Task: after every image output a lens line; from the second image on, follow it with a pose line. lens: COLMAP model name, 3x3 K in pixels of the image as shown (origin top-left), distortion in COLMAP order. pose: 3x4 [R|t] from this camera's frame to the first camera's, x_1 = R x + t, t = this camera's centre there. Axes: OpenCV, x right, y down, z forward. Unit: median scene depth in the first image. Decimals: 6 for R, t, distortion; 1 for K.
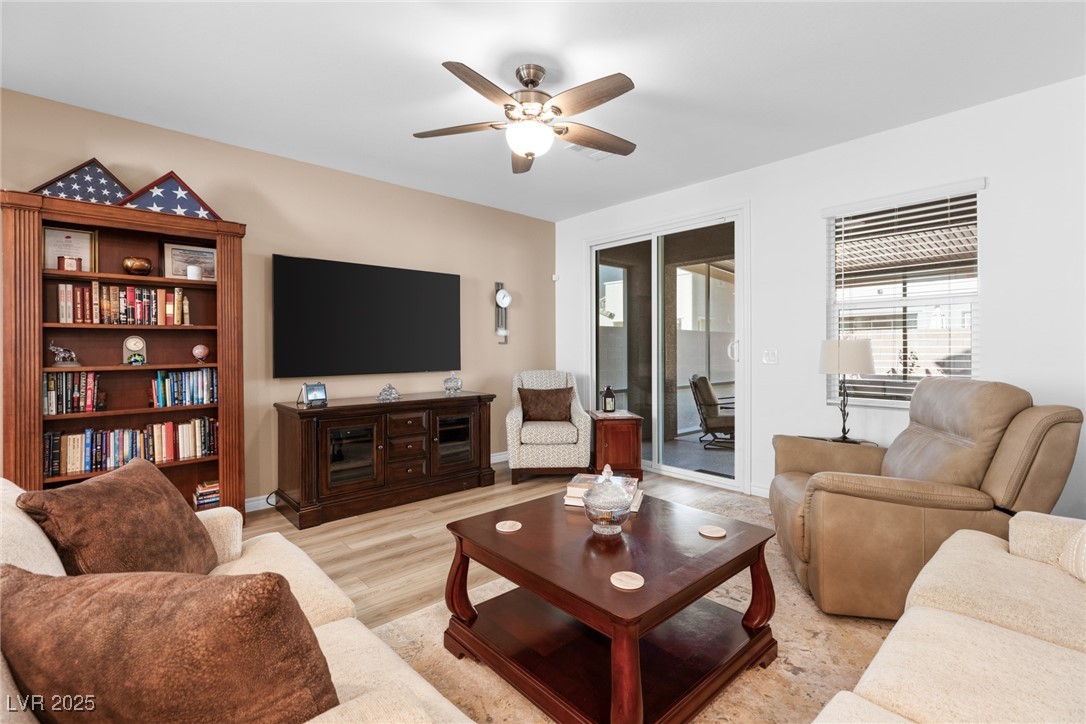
lens RADIAL K [[491.2, 0, 549.4], [0, 491.2, 353.5], [0, 0, 1]] dist [0.001770, 0.000089]
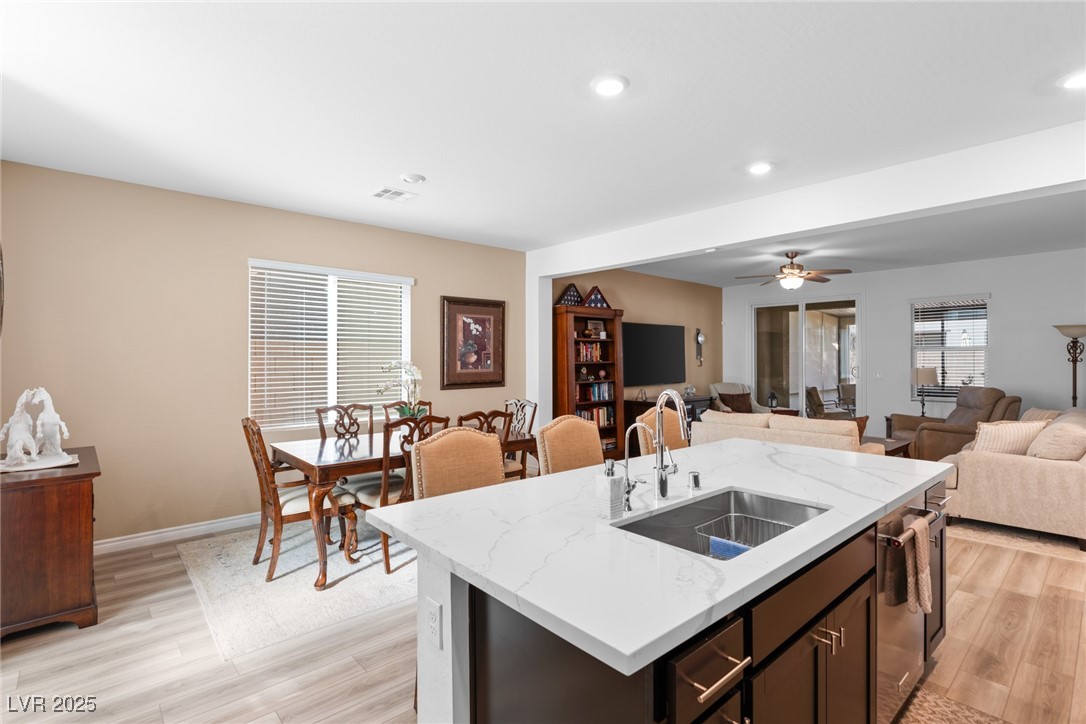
lens RADIAL K [[533.7, 0, 543.0], [0, 533.7, 362.0], [0, 0, 1]] dist [-0.002418, -0.000424]
pose [[0.999999, -0.000180, 0.001313, -0.969174], [0.000182, 0.999998, -0.001855, -0.048583], [-0.001312, 0.001856, 0.999997, -1.196161]]
